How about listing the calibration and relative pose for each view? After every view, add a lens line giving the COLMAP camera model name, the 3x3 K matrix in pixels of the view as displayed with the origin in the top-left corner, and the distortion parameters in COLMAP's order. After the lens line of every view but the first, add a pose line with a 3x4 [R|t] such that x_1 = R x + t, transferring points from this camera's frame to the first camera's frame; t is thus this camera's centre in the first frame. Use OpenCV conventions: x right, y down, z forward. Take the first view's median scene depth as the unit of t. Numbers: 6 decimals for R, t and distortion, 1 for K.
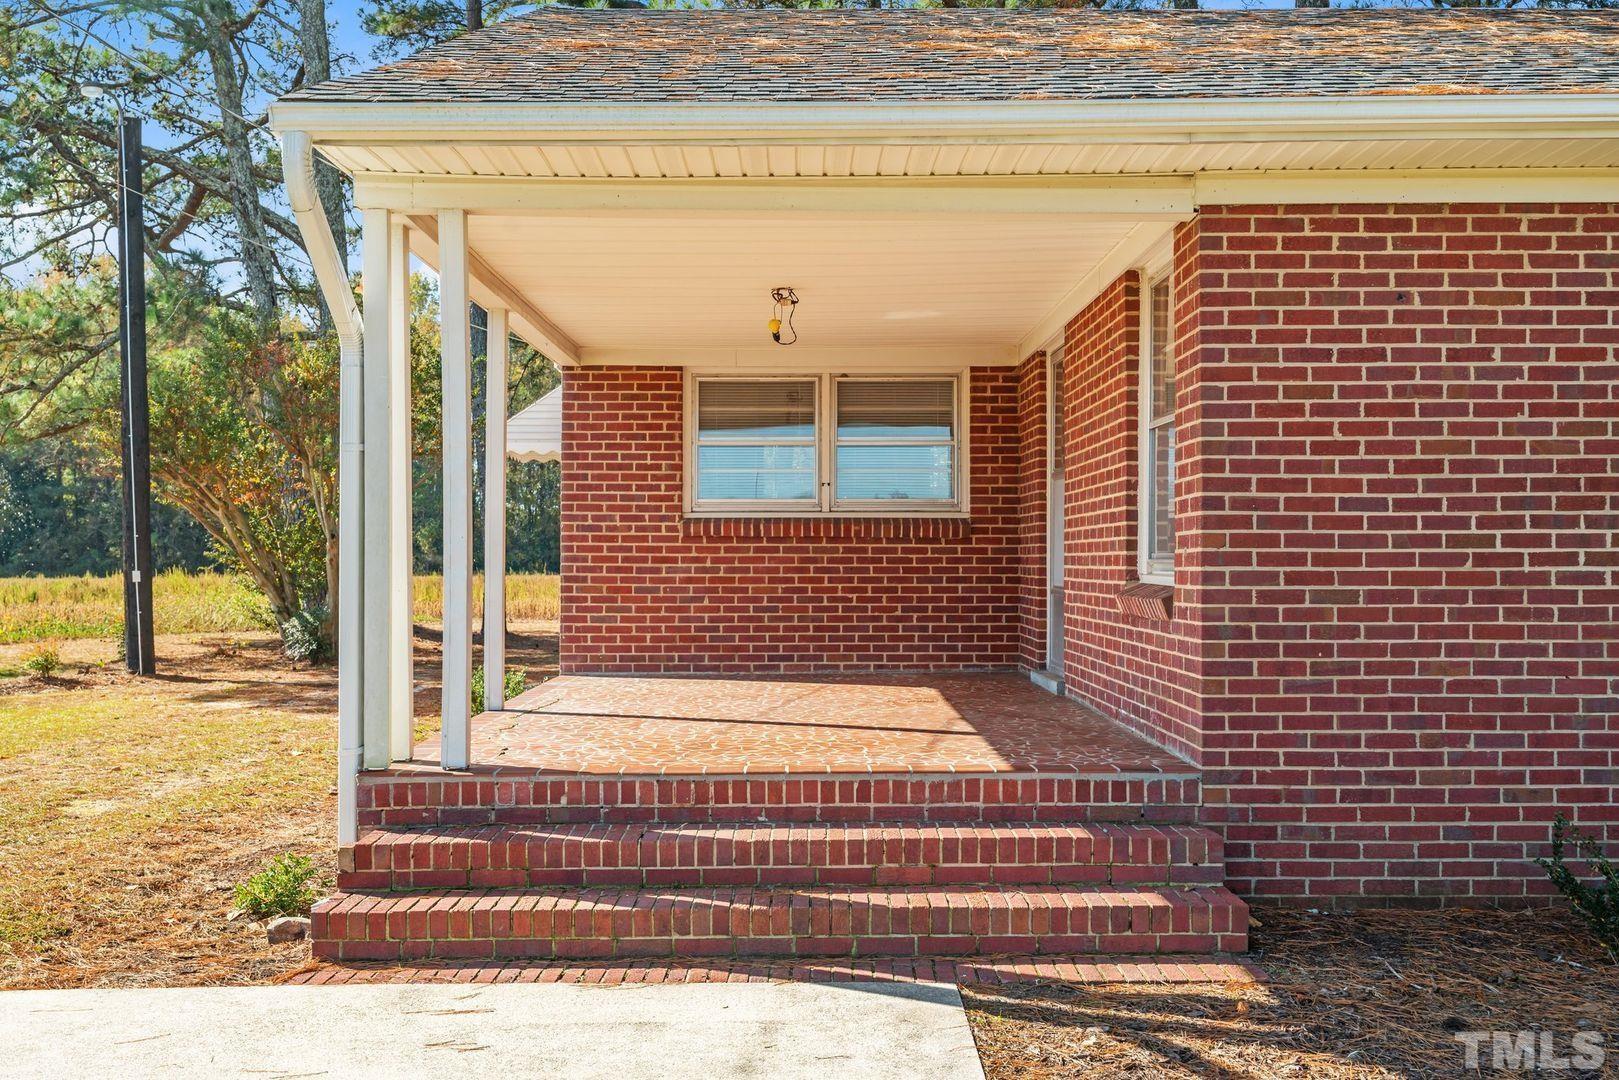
lens RADIAL K [[705.6, 0, 808.9], [0, 705.6, 538.0], [0, 0, 1]] dist [-0.005835, 0.000190]
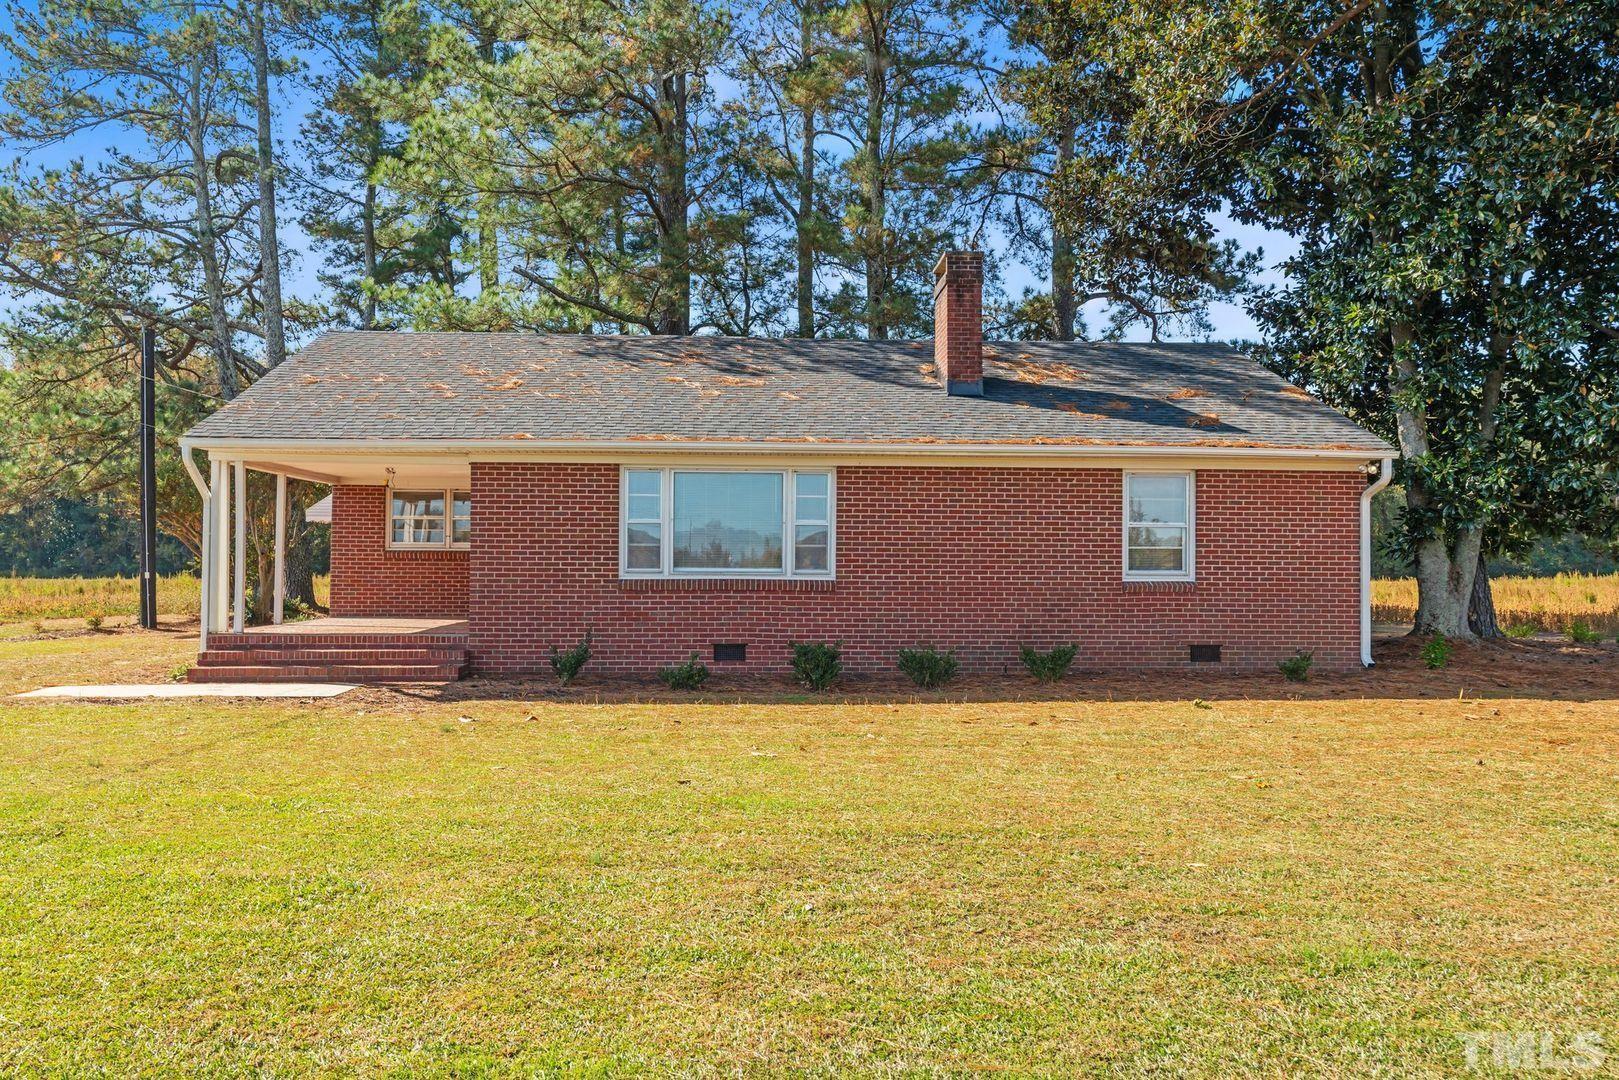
lens RADIAL K [[632.9, 0, 810.6], [0, 632.9, 542.7], [0, 0, 1]] dist [0.000712, -0.004532]
pose [[0.999348, 0.008151, 0.035184, 0.769113], [-0.007783, 0.999914, -0.010588, -0.028271], [-0.035268, 0.010307, 0.999325, -0.759604]]
